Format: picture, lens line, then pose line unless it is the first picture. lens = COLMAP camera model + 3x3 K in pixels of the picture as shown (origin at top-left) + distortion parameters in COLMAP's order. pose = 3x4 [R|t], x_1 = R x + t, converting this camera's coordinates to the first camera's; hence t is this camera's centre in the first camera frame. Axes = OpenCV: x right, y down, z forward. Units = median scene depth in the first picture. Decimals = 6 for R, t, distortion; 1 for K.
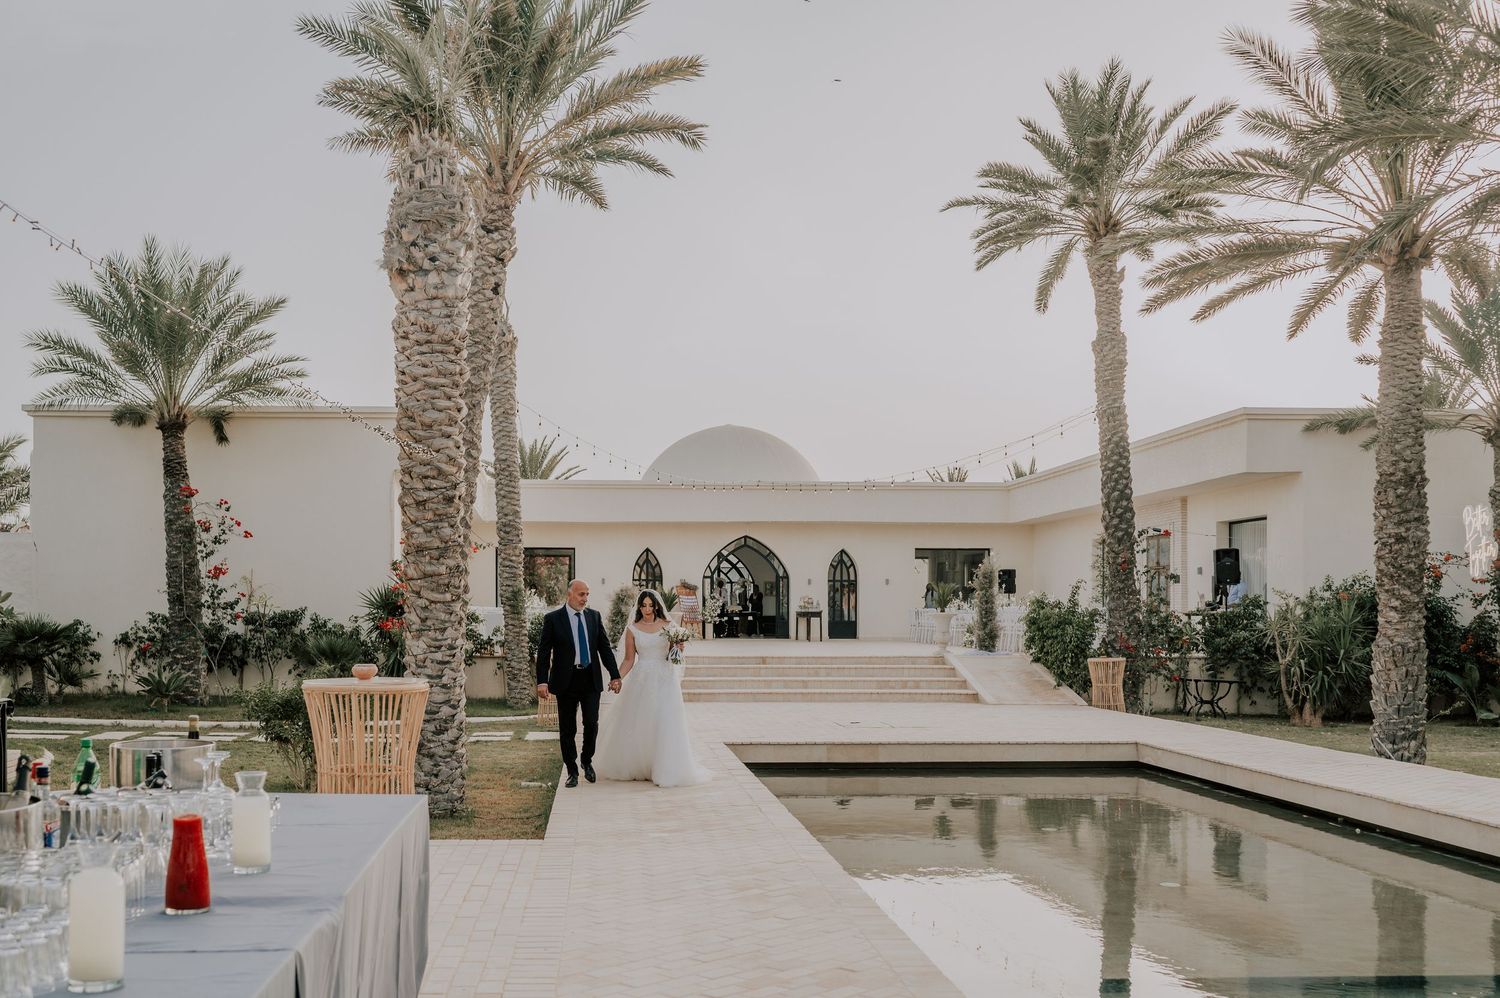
lens RADIAL K [[1482.8, 0, 640.2], [0, 1482.8, 623.2], [0, 0, 1]] dist [-0.004816, 0.015781]
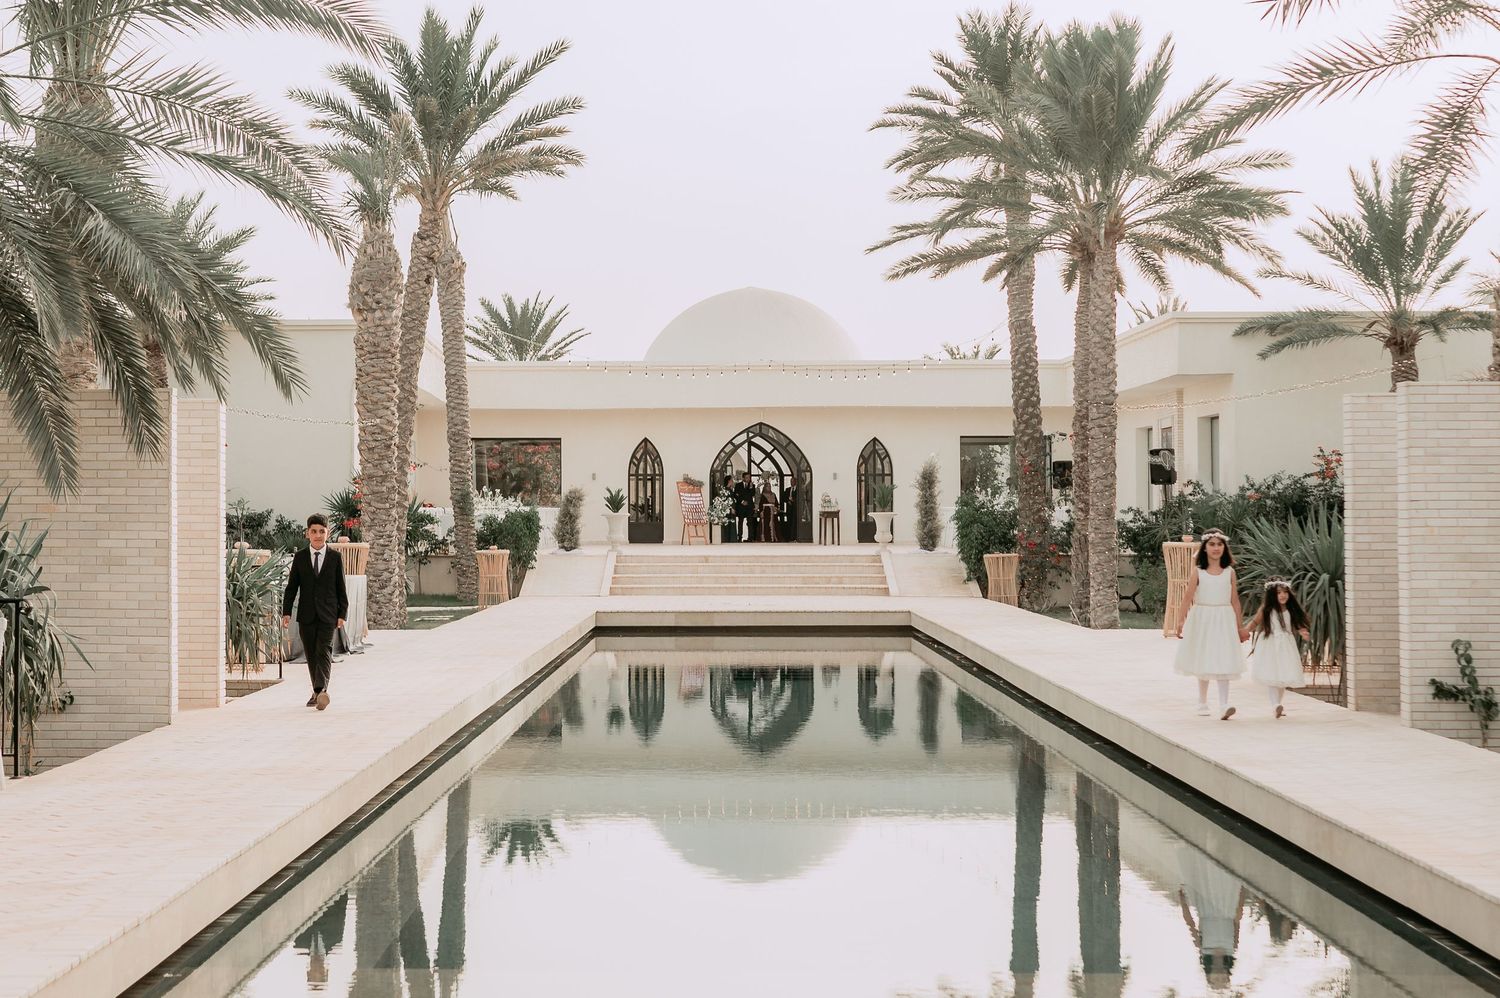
lens RADIAL K [[2748.4, 0, 601.4], [0, 2748.4, 428.9], [0, 0, 1]] dist [0.010121, -0.028689]
pose [[0.997251, -0.005811, -0.073864, 0.162953], [0.003070, 0.999304, -0.037176, 0.005586], [0.074029, 0.036847, 0.996575, -0.990973]]
